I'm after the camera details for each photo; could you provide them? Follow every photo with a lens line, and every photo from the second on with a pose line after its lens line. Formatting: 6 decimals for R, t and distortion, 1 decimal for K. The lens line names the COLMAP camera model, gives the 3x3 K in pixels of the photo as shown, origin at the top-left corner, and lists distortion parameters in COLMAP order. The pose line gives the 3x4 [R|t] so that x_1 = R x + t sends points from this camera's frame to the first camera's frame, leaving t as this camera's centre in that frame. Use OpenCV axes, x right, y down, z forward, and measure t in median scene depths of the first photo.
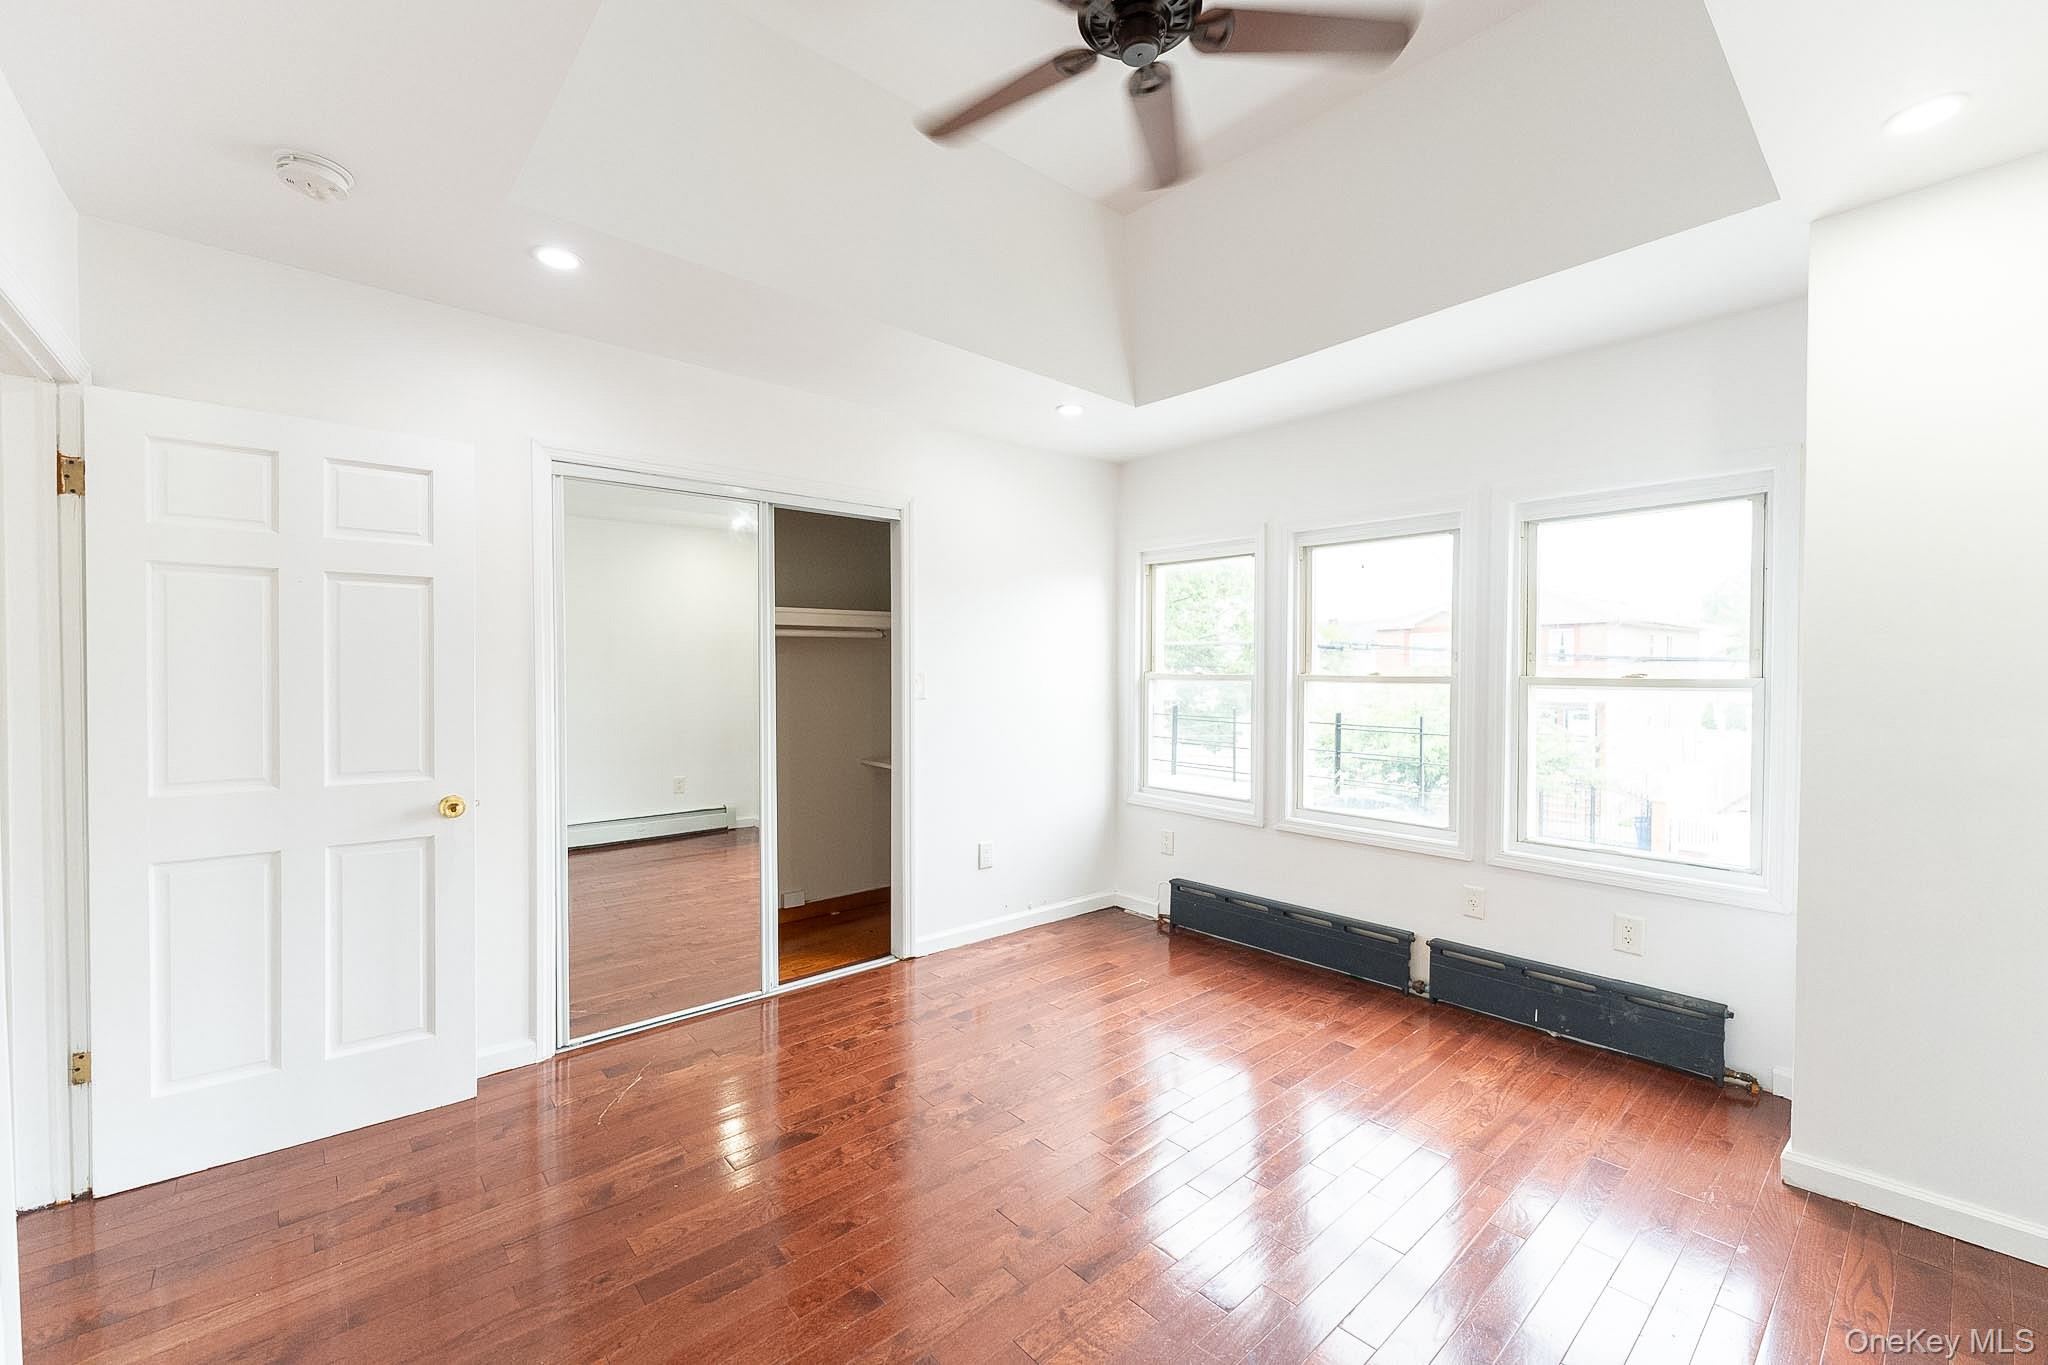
lens RADIAL K [[830.3, 0, 1024.0], [0, 830.3, 682.5], [0, 0, 1]] dist [0.000185, 0.000002]
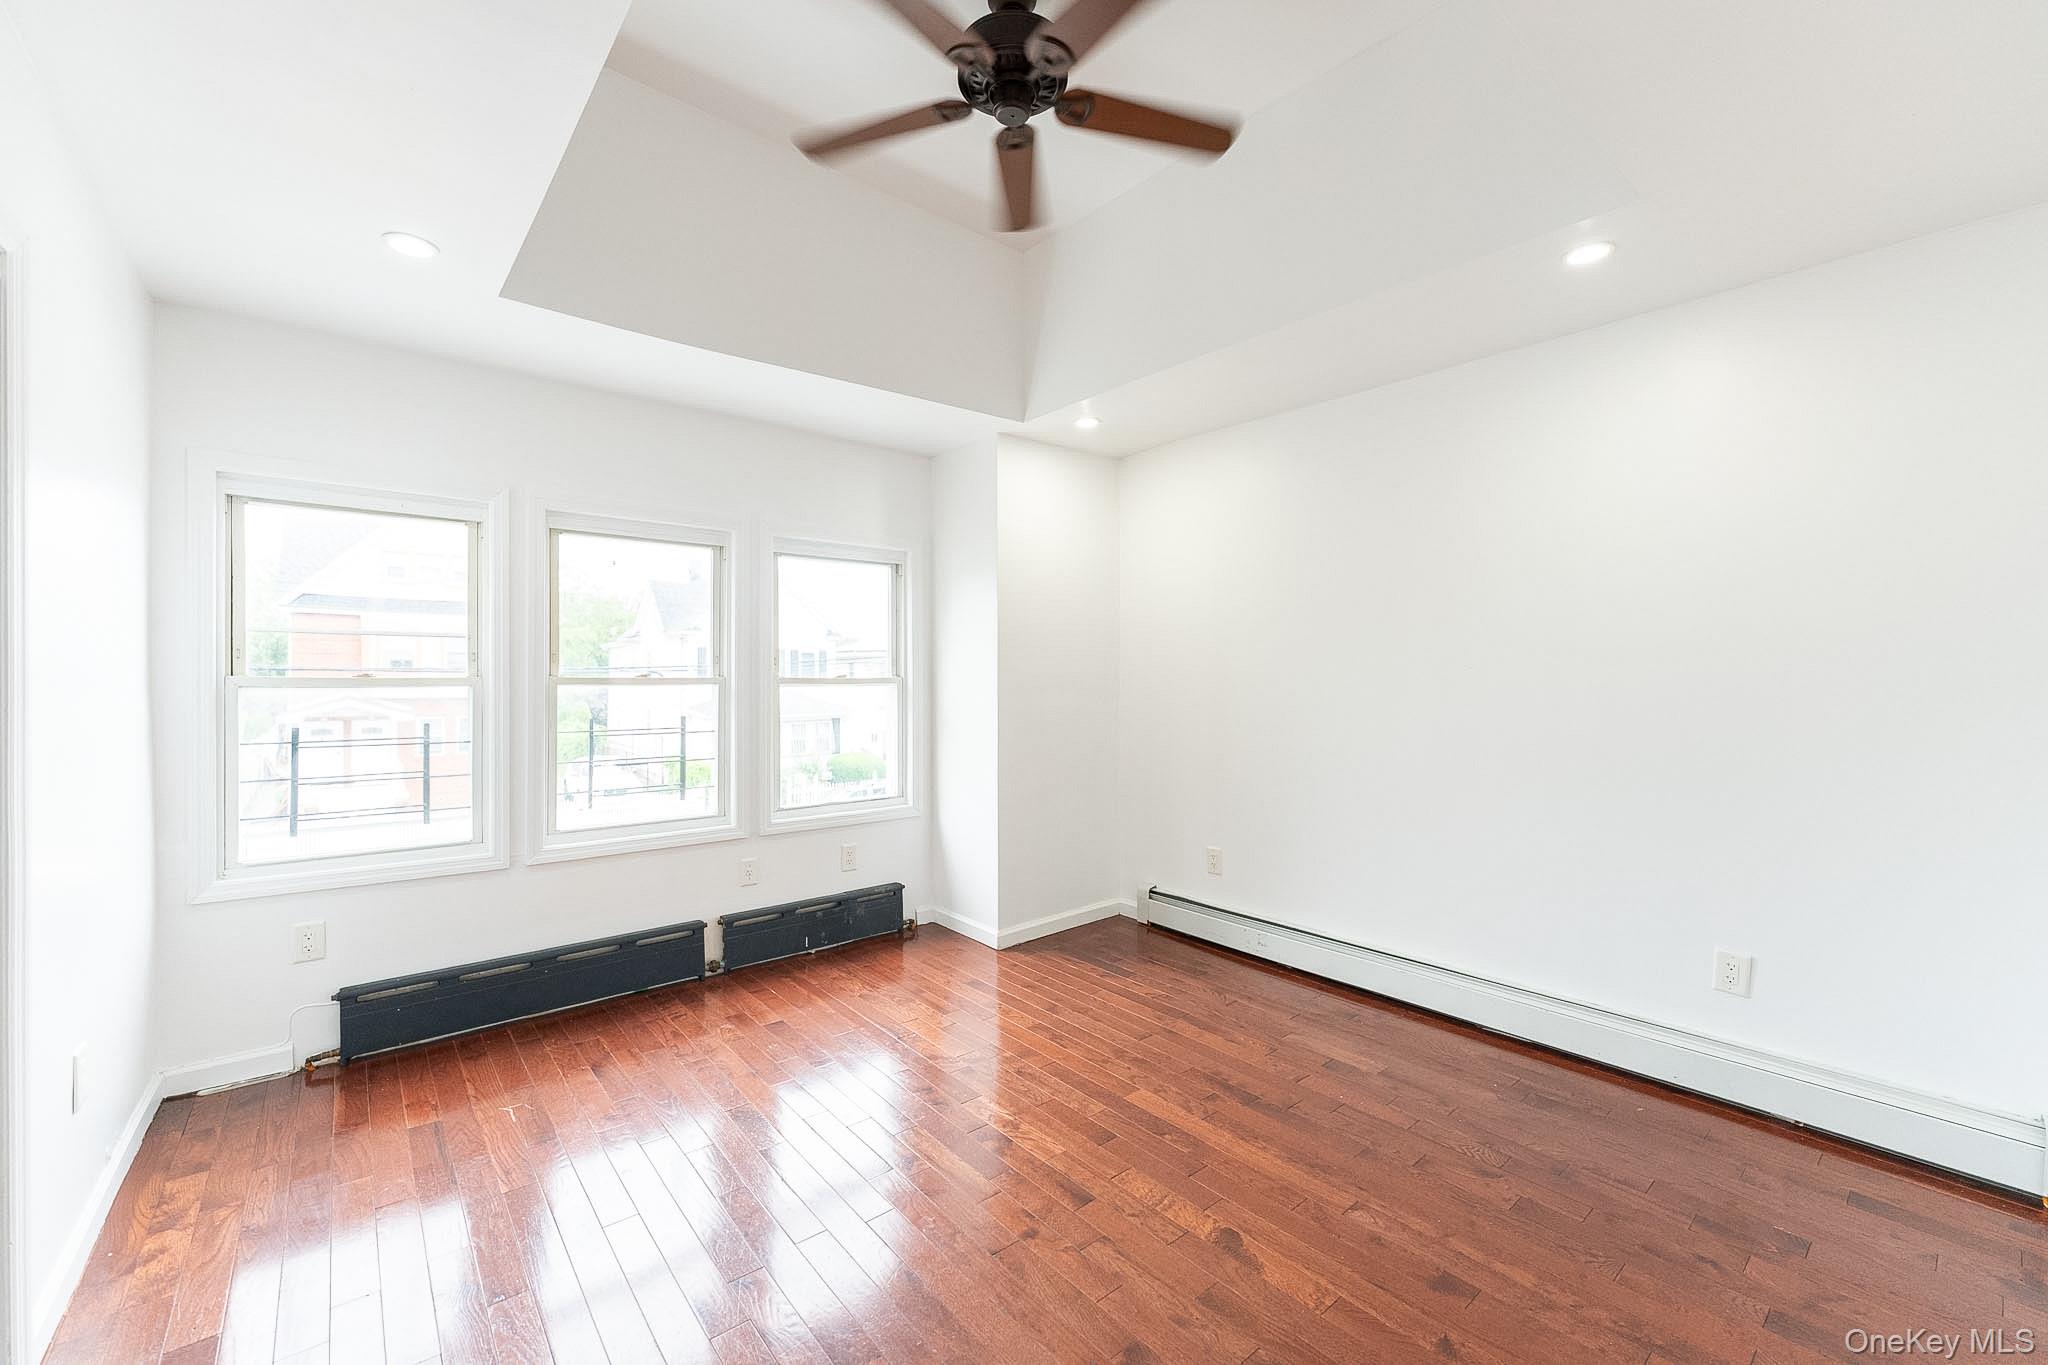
lens RADIAL K [[830.3, 0, 1024.0], [0, 830.3, 682.5], [0, 0, 1]] dist [0.000185, 0.000002]
pose [[0.026977, -0.015455, 0.999517, -0.547399], [0.012863, 0.999803, 0.015112, -0.011213], [-0.999553, 0.012450, 0.027170, 0.530291]]
